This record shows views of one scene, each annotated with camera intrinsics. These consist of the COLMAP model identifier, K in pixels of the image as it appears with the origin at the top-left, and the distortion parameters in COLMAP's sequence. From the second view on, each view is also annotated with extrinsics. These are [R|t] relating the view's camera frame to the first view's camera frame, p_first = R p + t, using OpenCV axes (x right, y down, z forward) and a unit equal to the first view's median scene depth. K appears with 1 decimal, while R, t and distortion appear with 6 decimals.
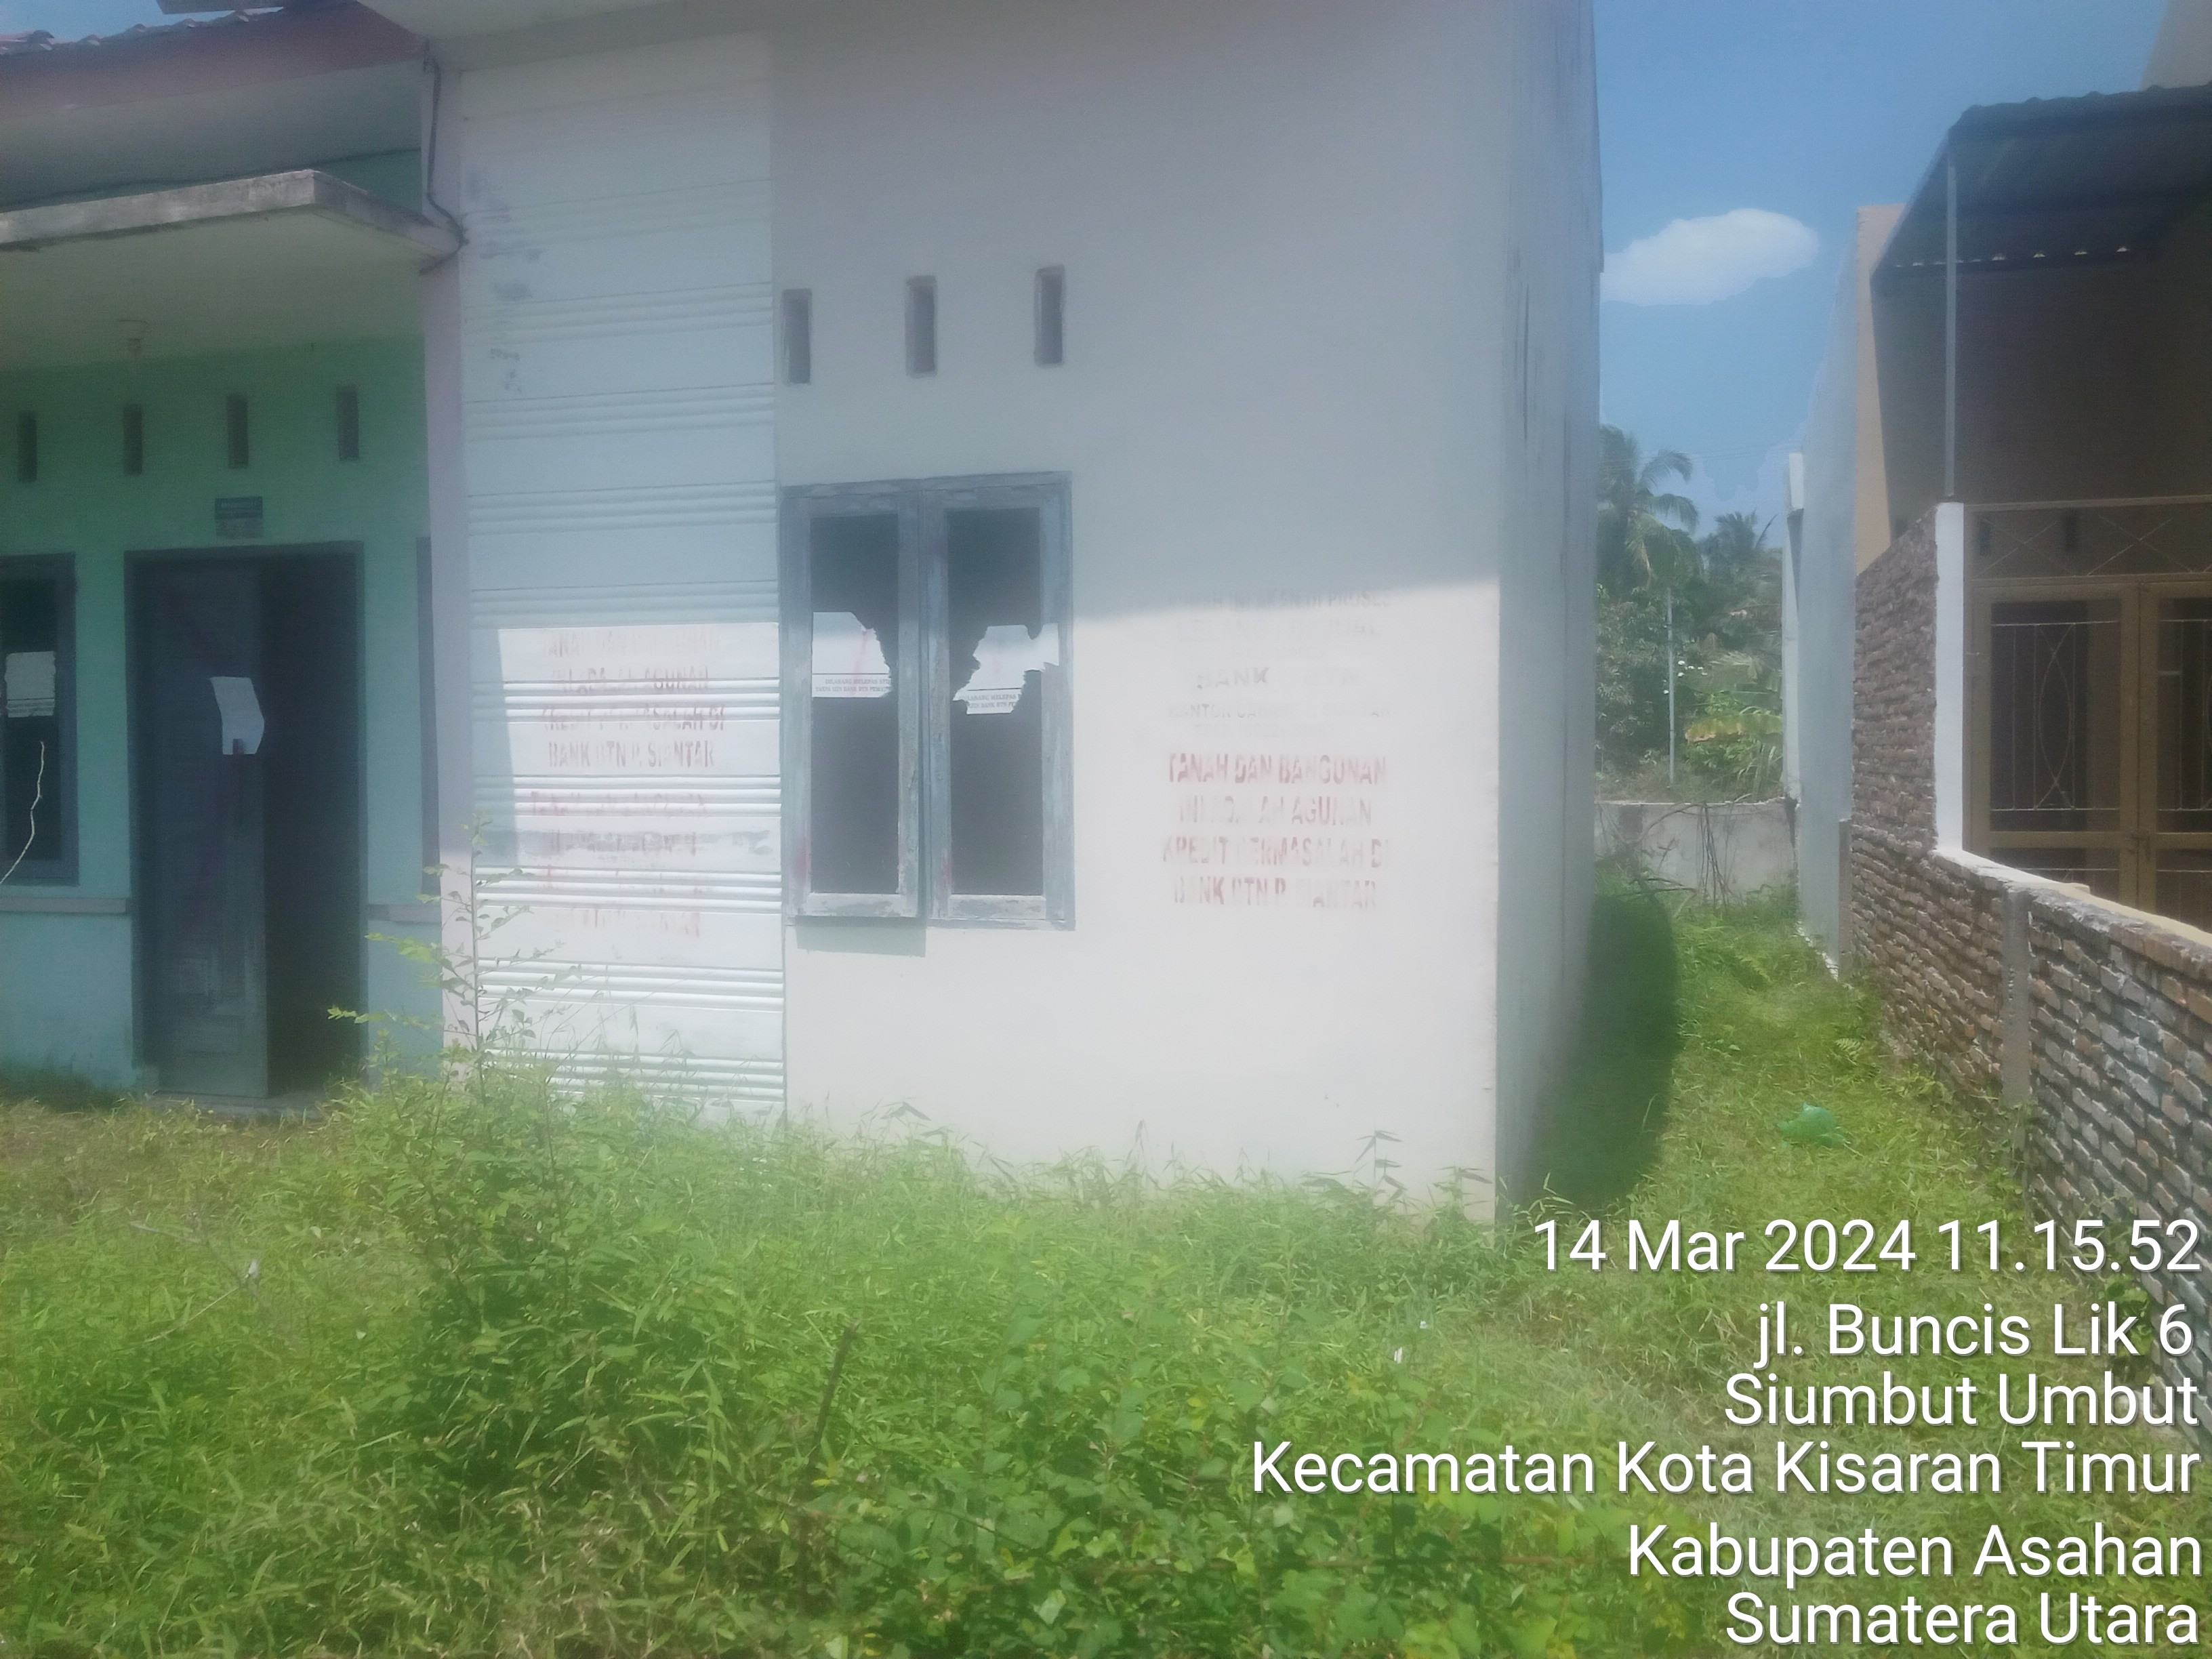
lens RADIAL K [[1854.7, 0, 1128.6], [0, 1854.7, 816.0], [0, 0, 1]] dist [0.059220, -0.094658]
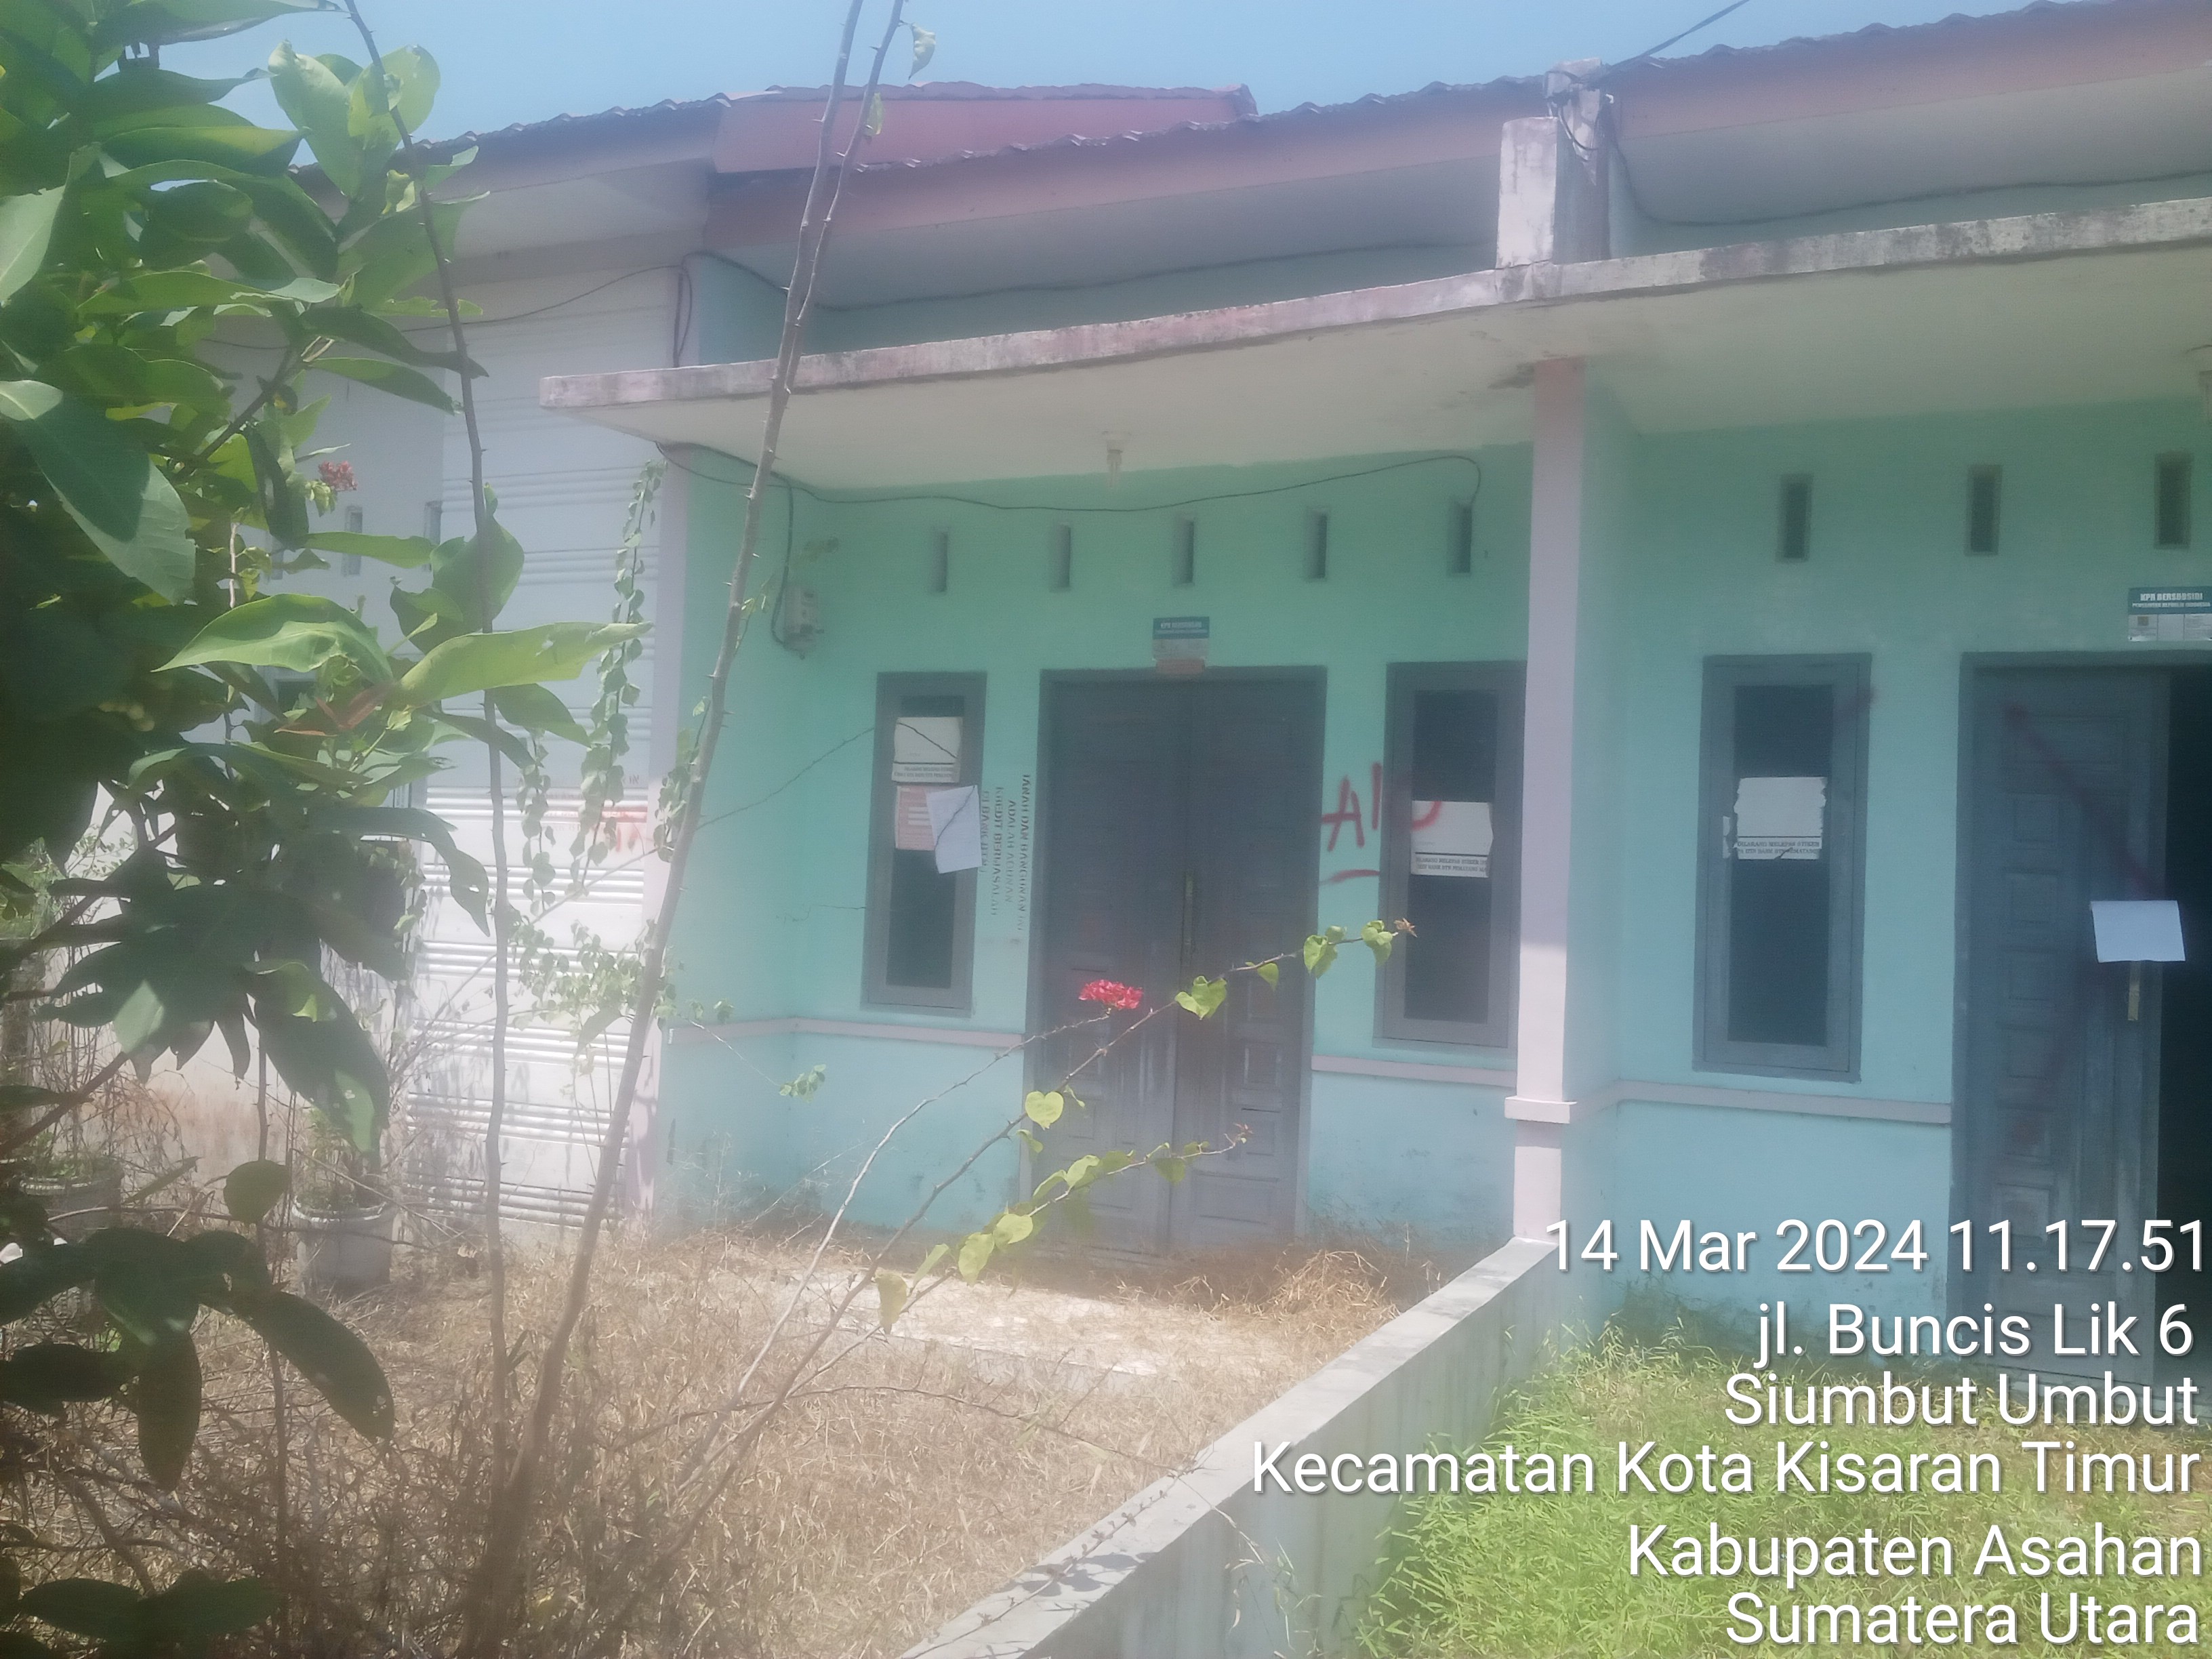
lens RADIAL K [[1893.1, 0, 1119.6], [0, 1893.1, 810.7], [0, 0, 1]] dist [0.043415, -0.043517]
pose [[0.994427, 0.037881, -0.098387, -1.045589], [-0.045546, 0.996000, -0.076872, 0.000697], [0.095082, 0.080924, 0.992175, 0.245536]]
